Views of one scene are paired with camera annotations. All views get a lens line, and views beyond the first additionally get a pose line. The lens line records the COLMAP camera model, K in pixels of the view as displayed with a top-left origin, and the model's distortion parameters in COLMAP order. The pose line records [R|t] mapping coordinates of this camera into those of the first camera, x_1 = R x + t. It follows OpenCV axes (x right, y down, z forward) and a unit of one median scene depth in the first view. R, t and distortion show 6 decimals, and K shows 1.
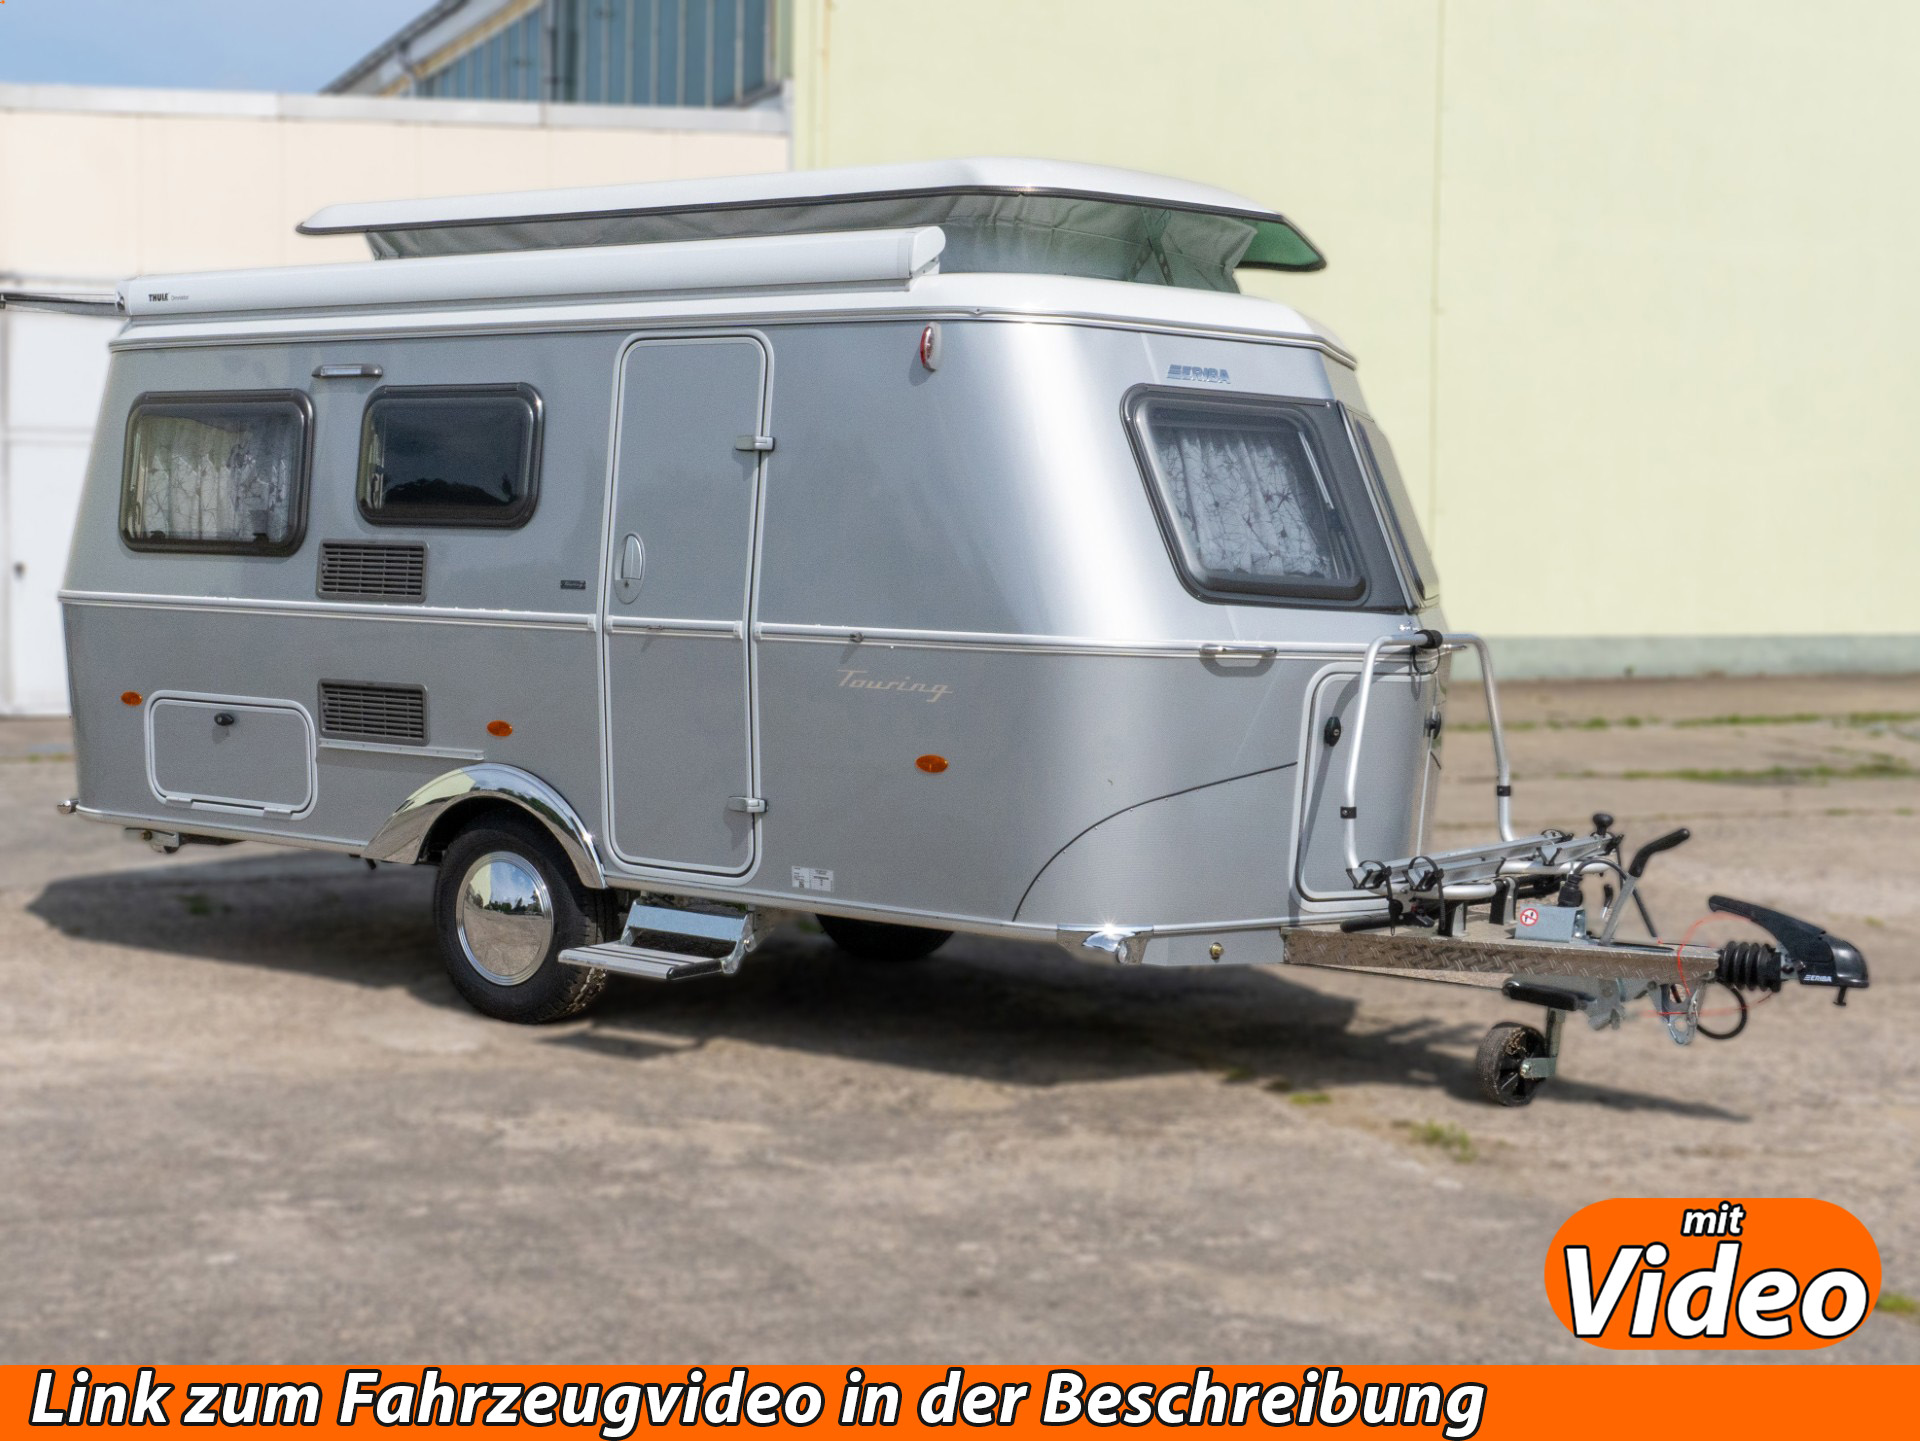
lens RADIAL K [[2503.7, 0, 959.0], [0, 2503.7, 702.7], [0, 0, 1]] dist [-0.013738, 0.000000]
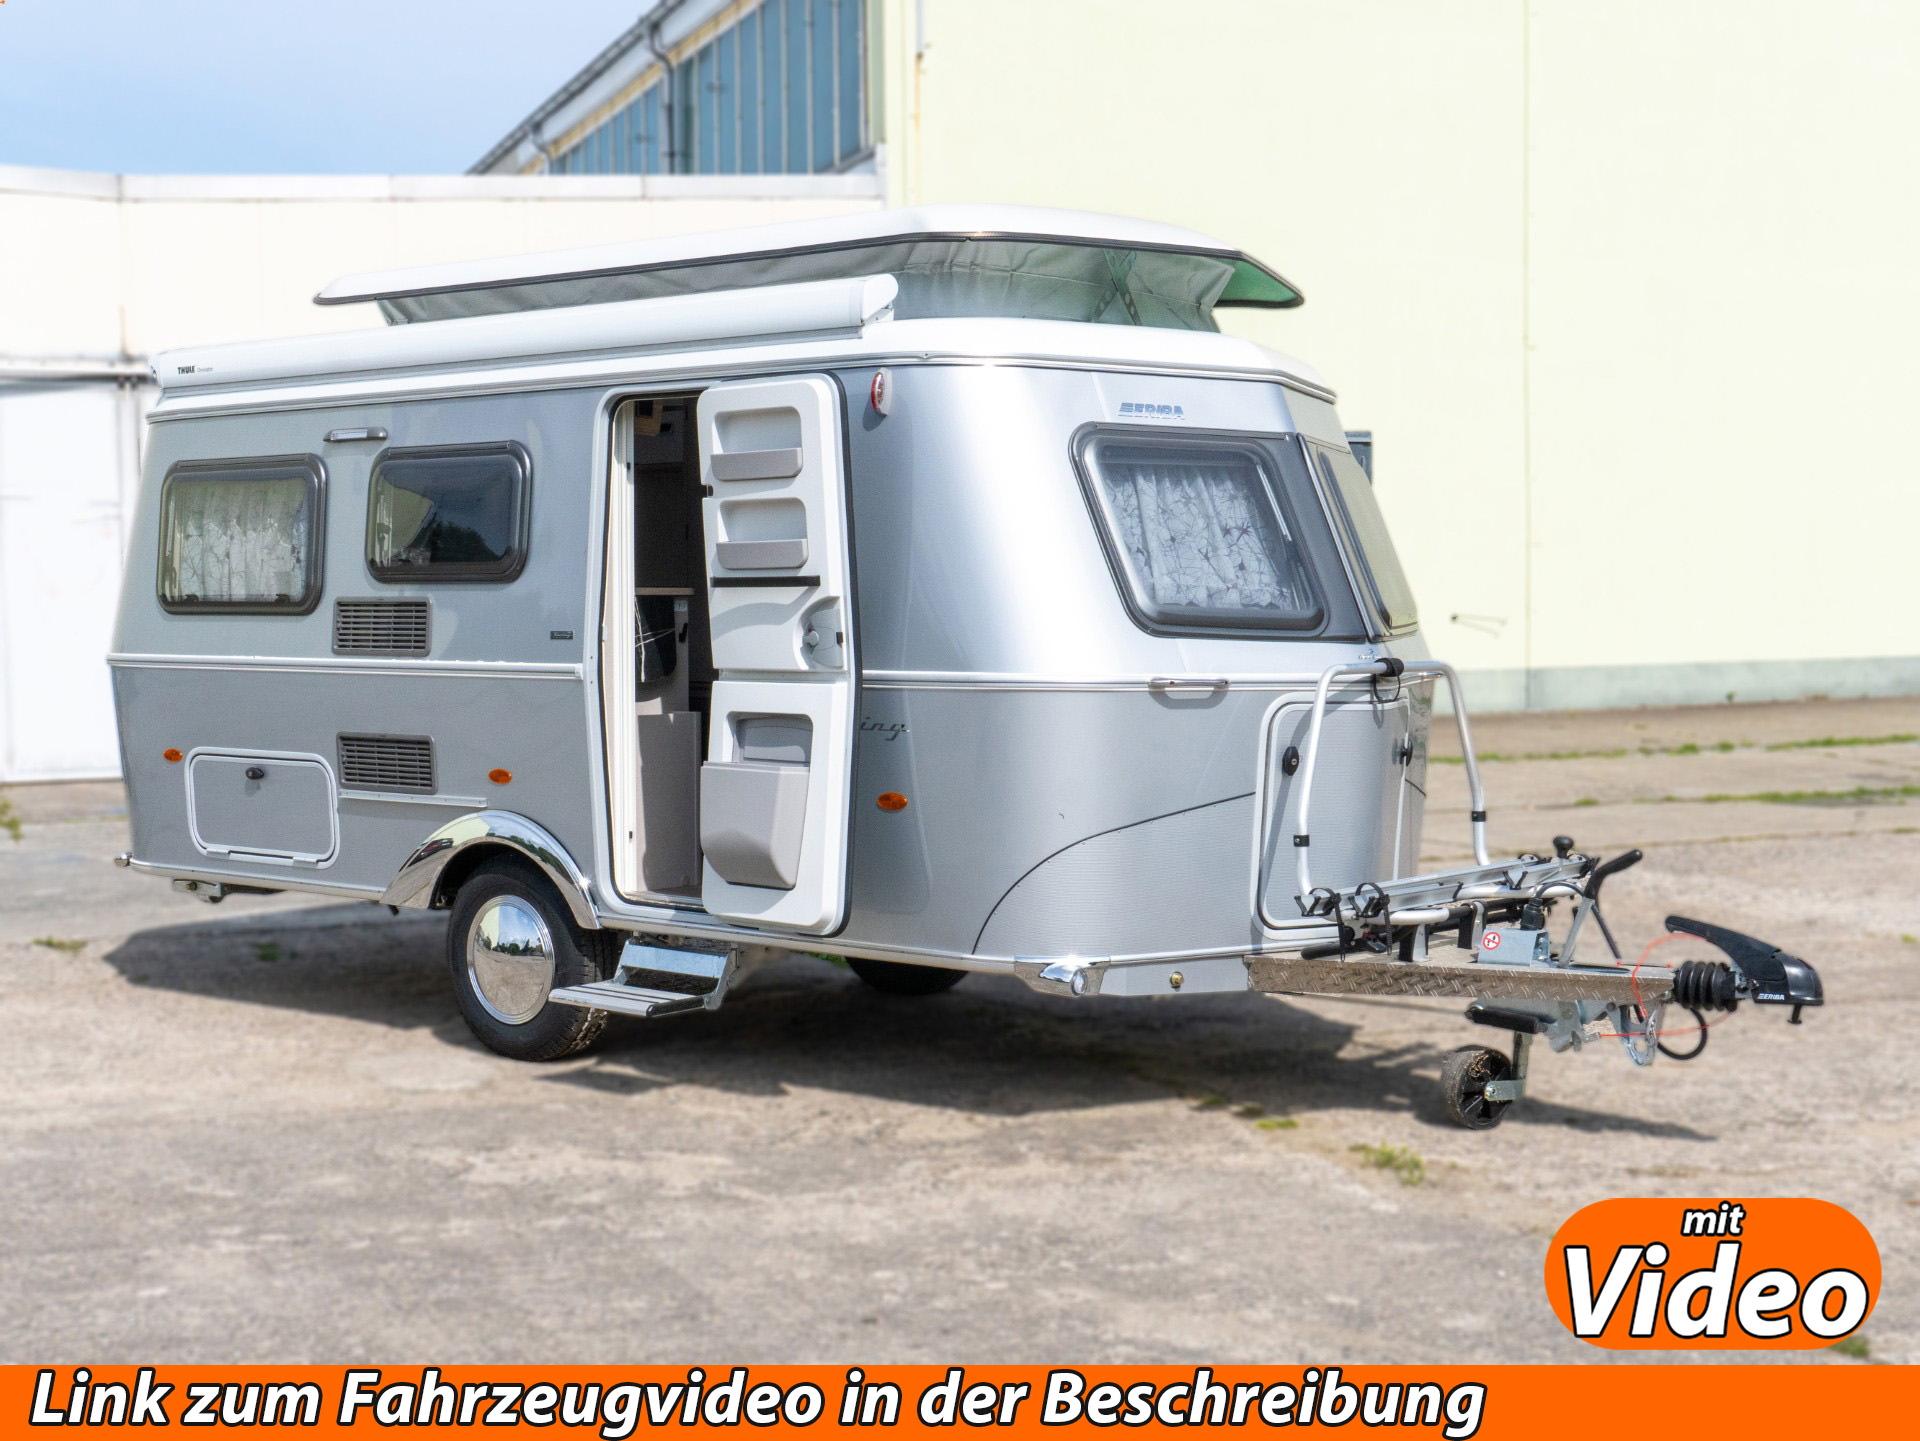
lens RADIAL K [[2415.1, 0, 962.6], [0, 2415.1, 761.7], [0, 0, 1]] dist [-0.020091, 0.000000]
pose [[0.997801, -0.022306, -0.062414, 0.072061], [0.022740, 0.999722, 0.006251, 0.002522], [0.062257, -0.007657, 0.998031, 0.017537]]
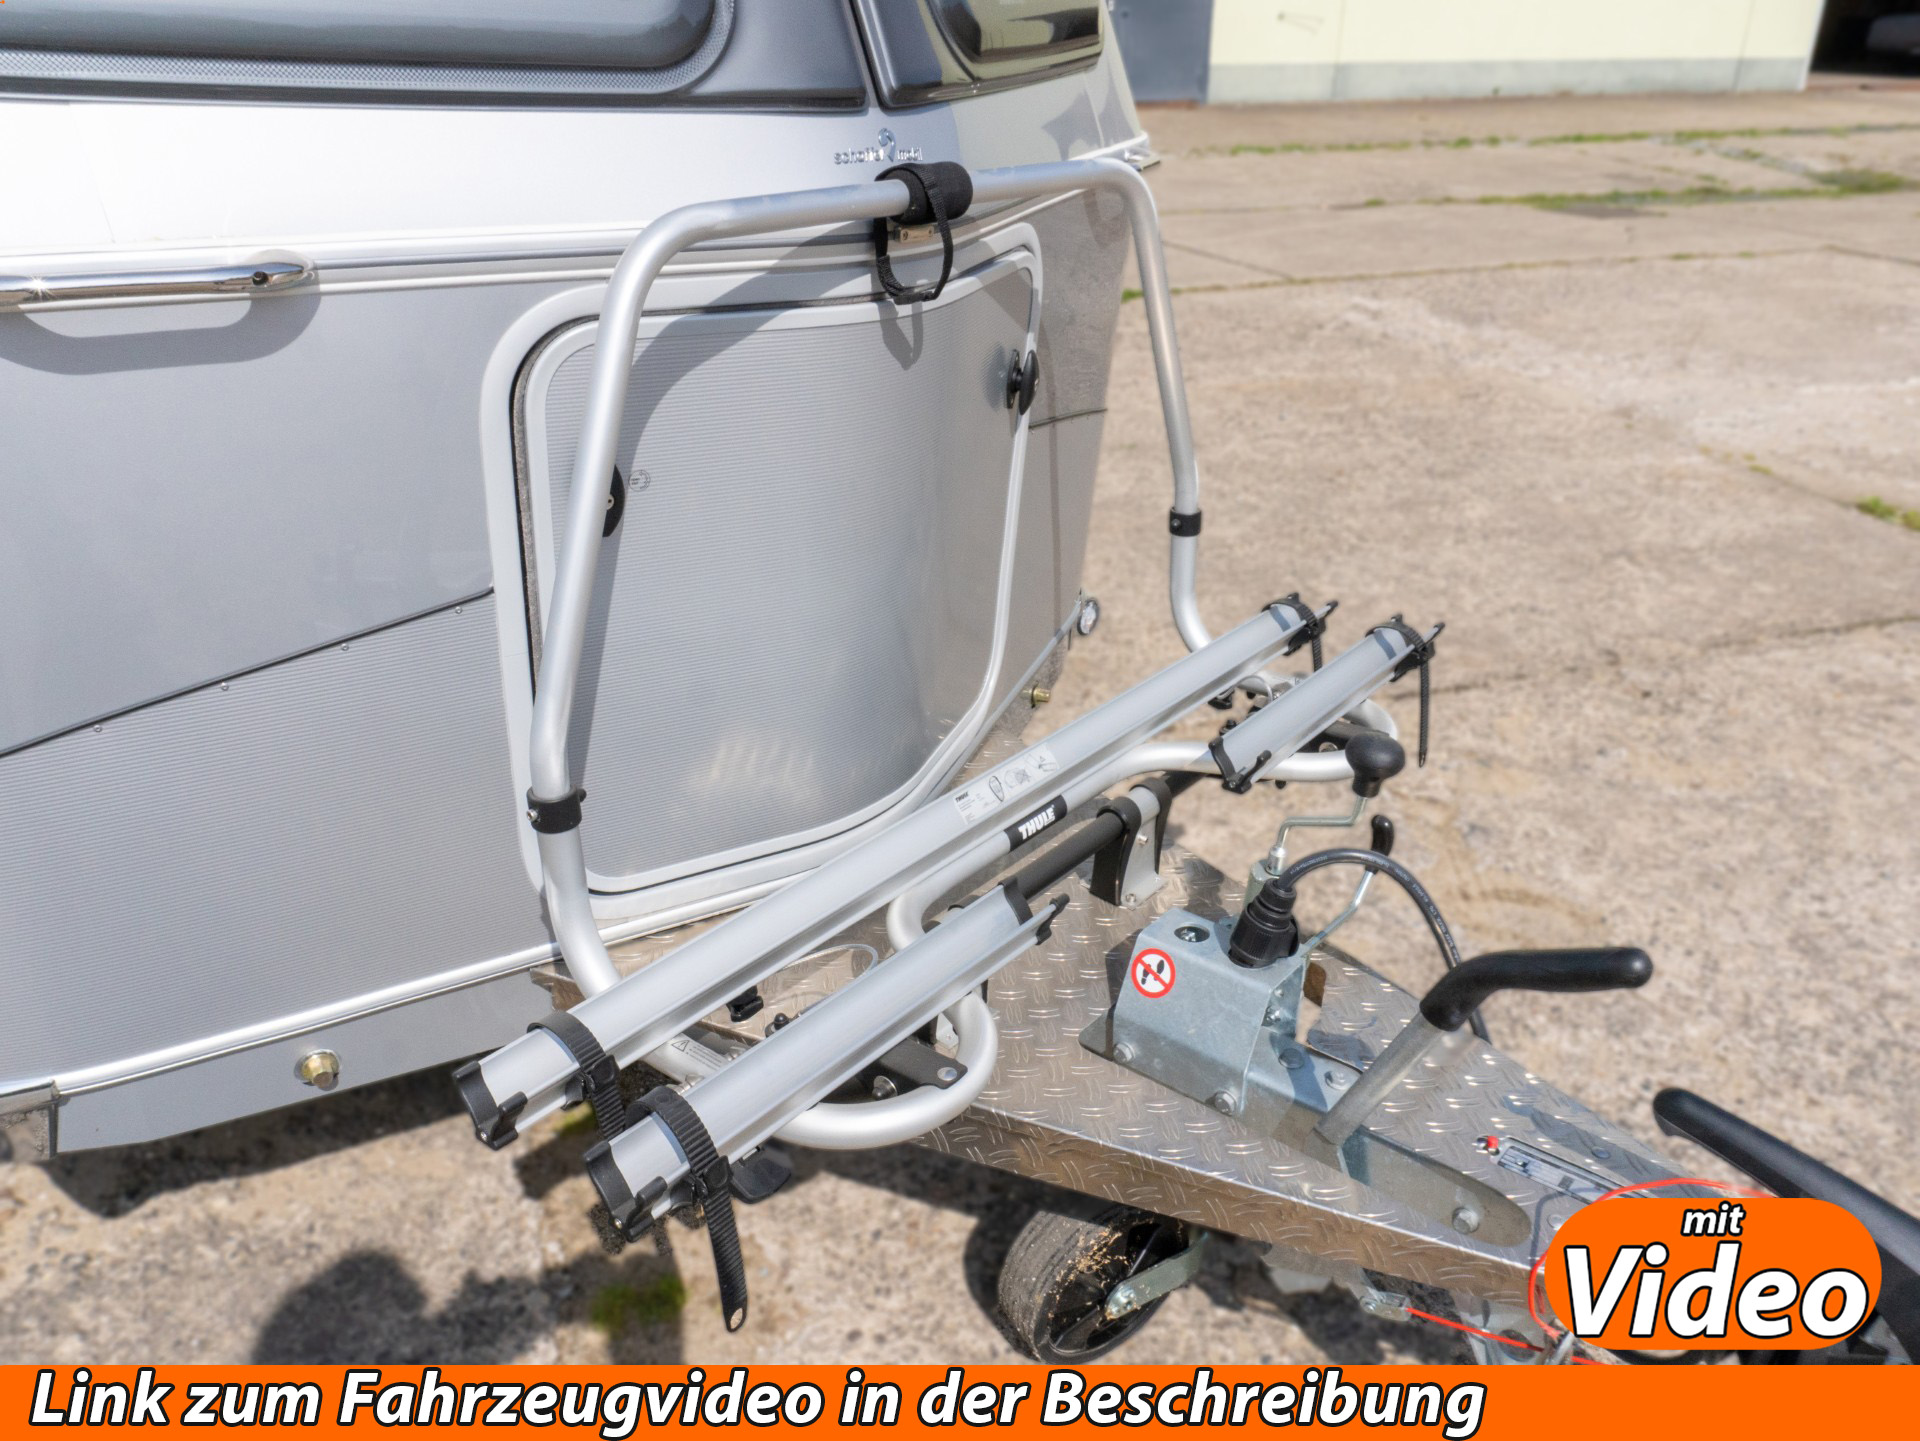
lens RADIAL K [[1447.3, 0, 945.0], [0, 1447.3, 730.2], [0, 0, 1]] dist [-0.007451, -0.009731]
pose [[0.997350, 0.025529, -0.068124, 0.194775], [0.003805, 0.916821, 0.399280, -0.034969], [0.072650, -0.398482, 0.914294, 0.749568]]
